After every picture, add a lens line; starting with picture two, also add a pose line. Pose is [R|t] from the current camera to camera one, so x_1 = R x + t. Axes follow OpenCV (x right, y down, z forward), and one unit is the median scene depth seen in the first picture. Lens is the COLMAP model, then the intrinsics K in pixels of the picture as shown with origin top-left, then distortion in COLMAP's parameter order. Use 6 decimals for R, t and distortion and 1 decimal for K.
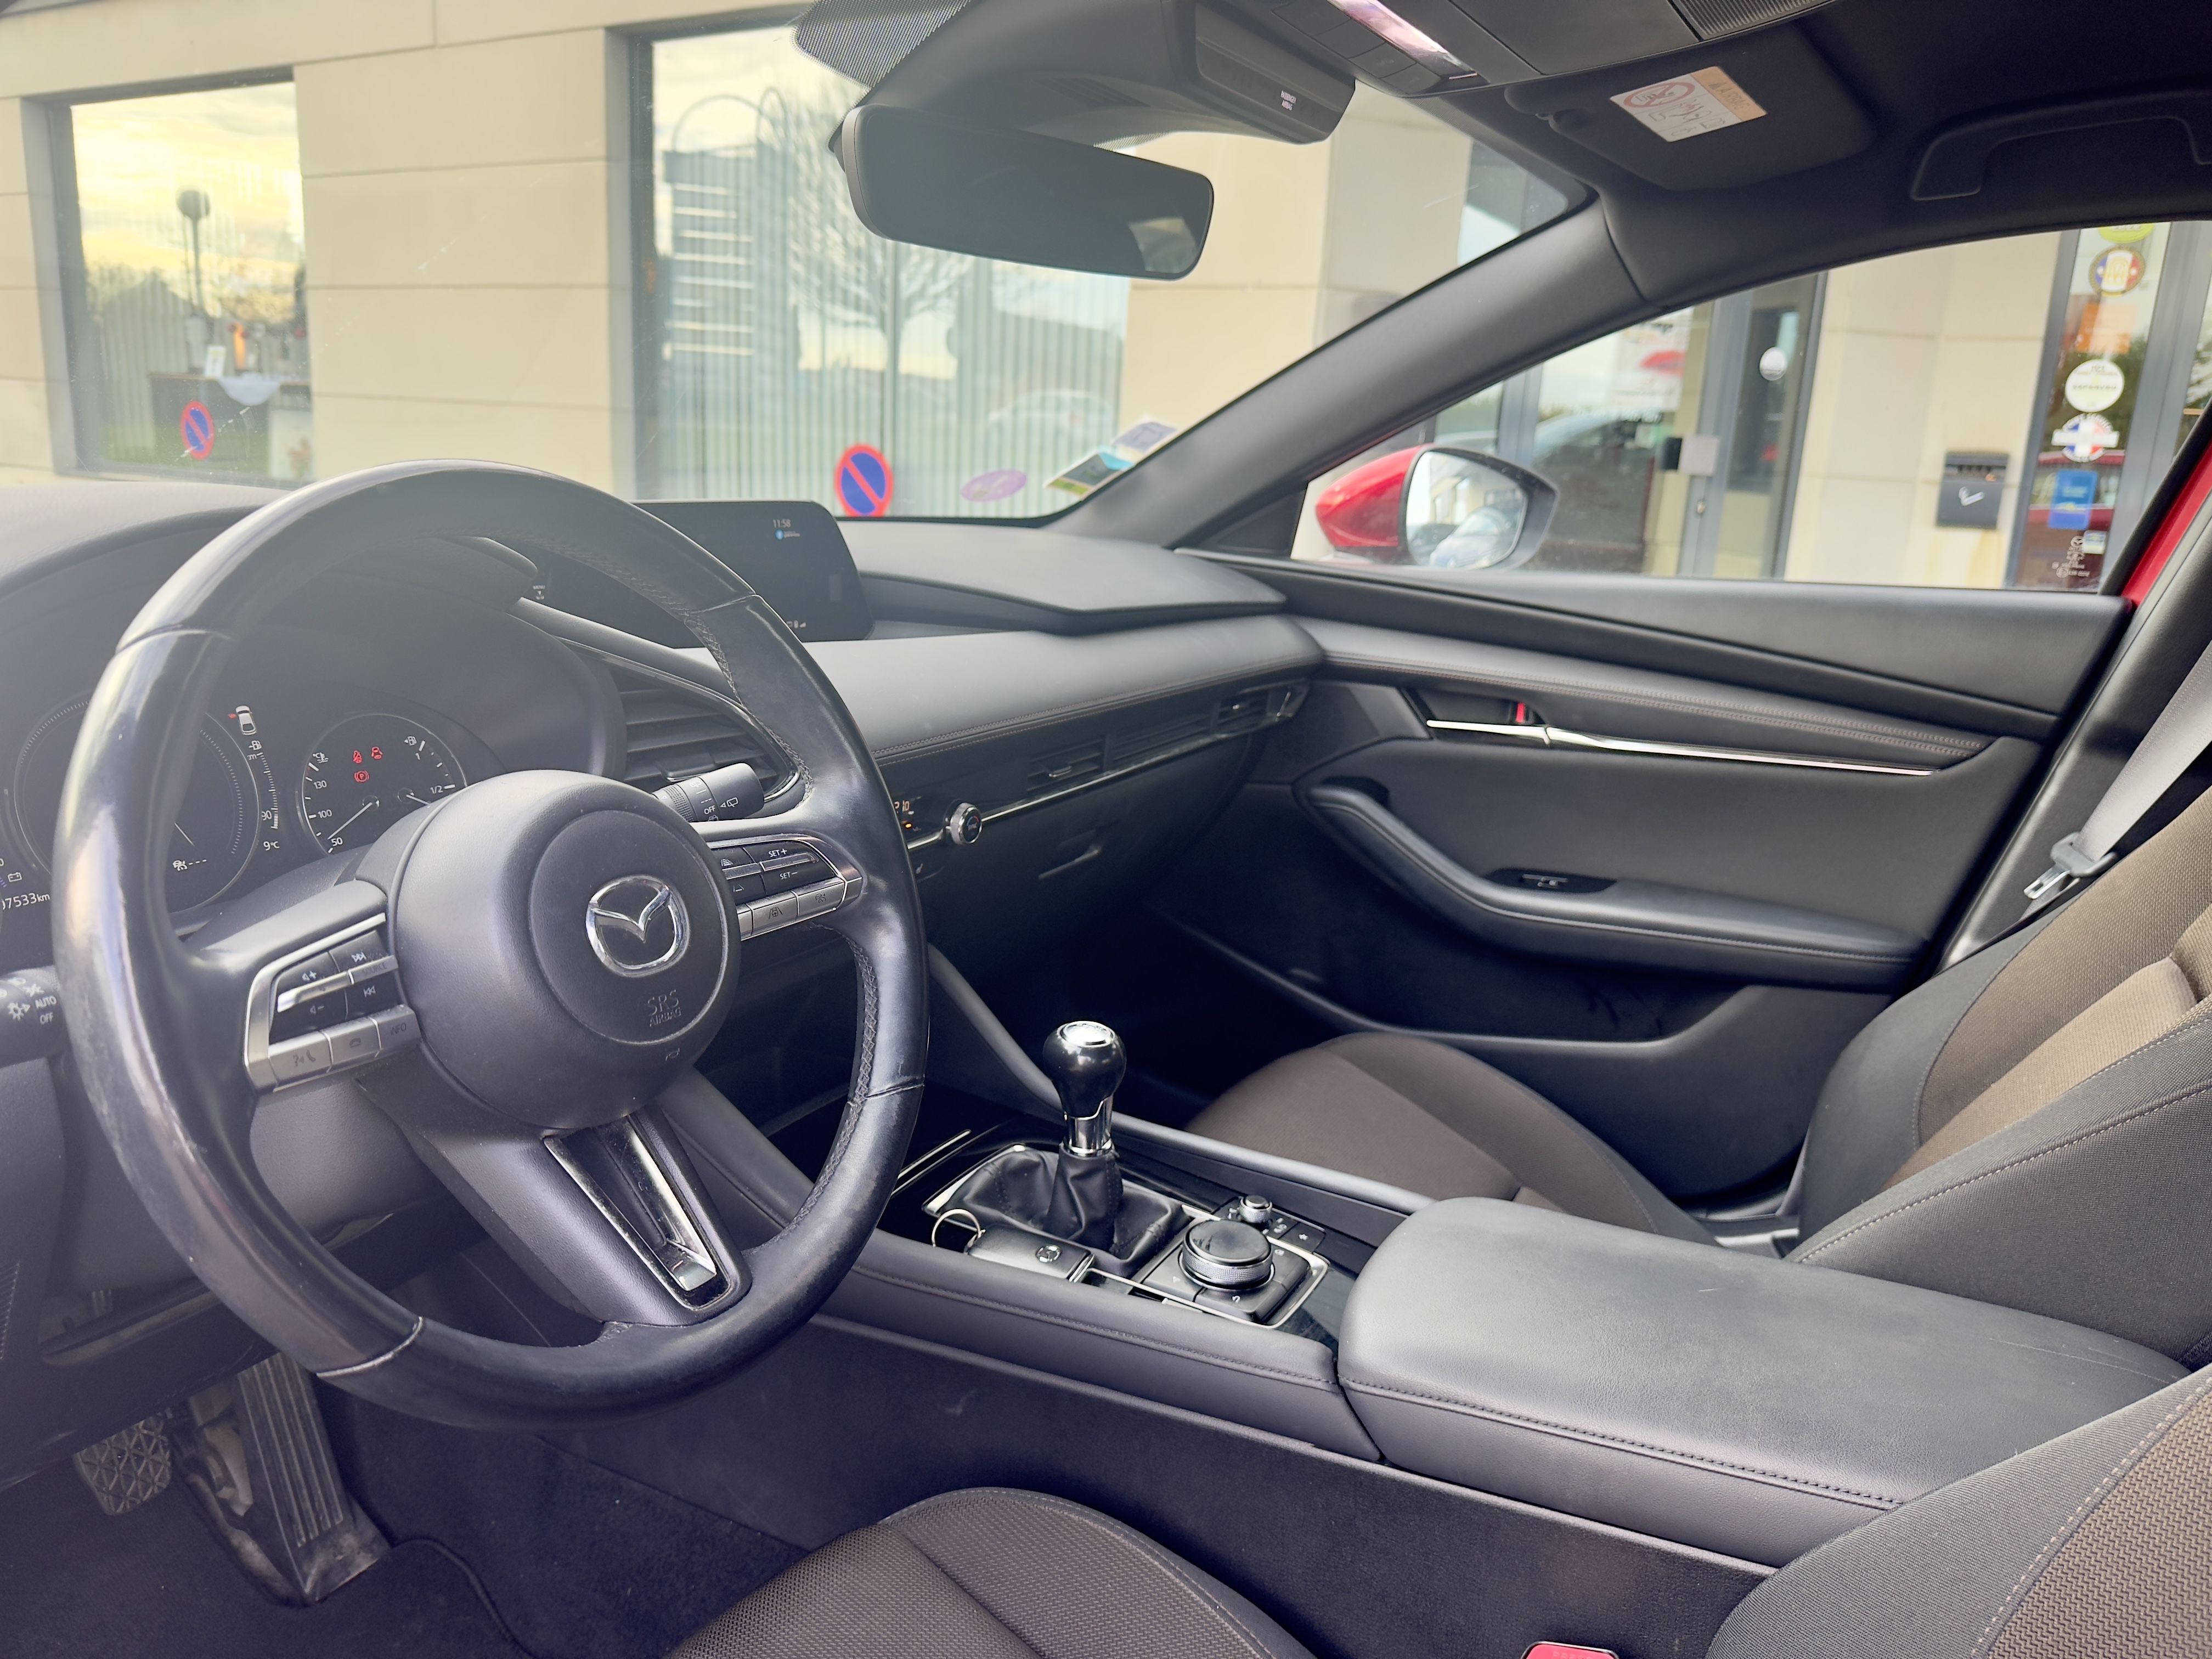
lens RADIAL K [[1593.1, 0, 1106.0], [0, 1593.1, 829.5], [0, 0, 1]] dist [0.024913, -0.000069]
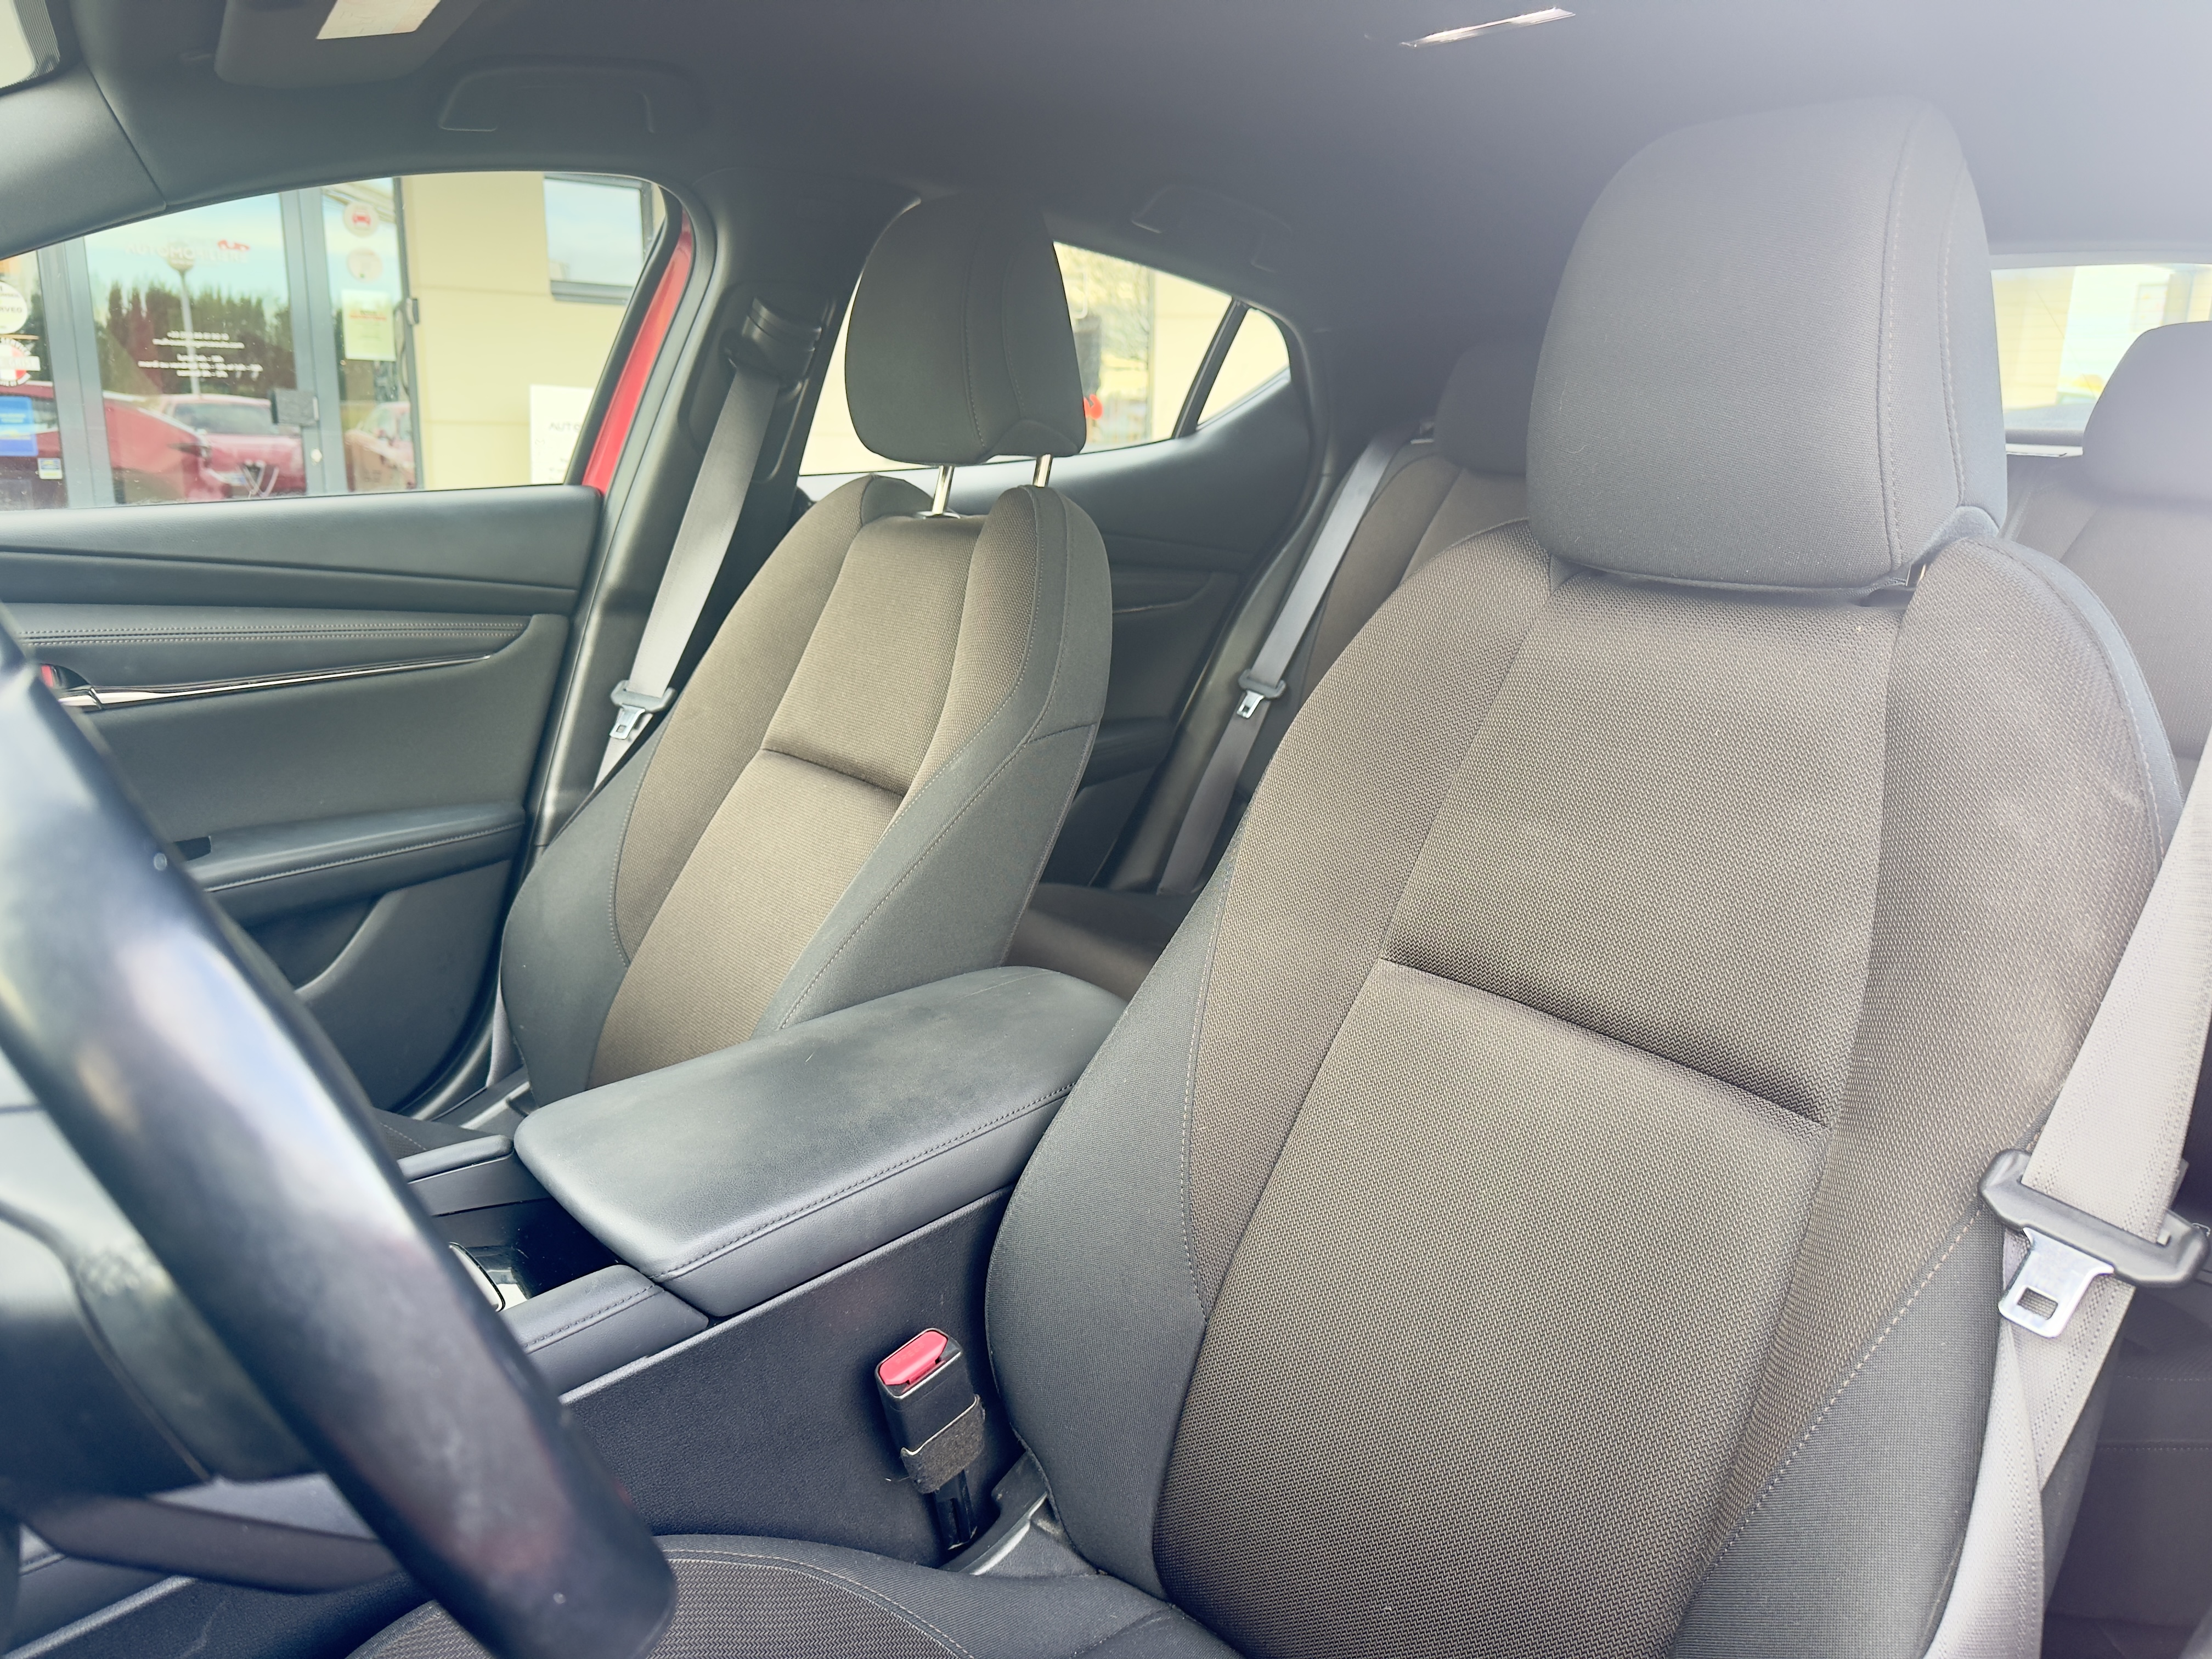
lens RADIAL K [[1593.1, 0, 1106.0], [0, 1593.1, 829.5], [0, 0, 1]] dist [0.024913, -0.000069]
pose [[0.344146, -0.263747, 0.901111, -0.388679], [0.226851, 0.954659, 0.192783, -0.039209], [-0.911099, 0.138072, 0.388373, 0.199282]]
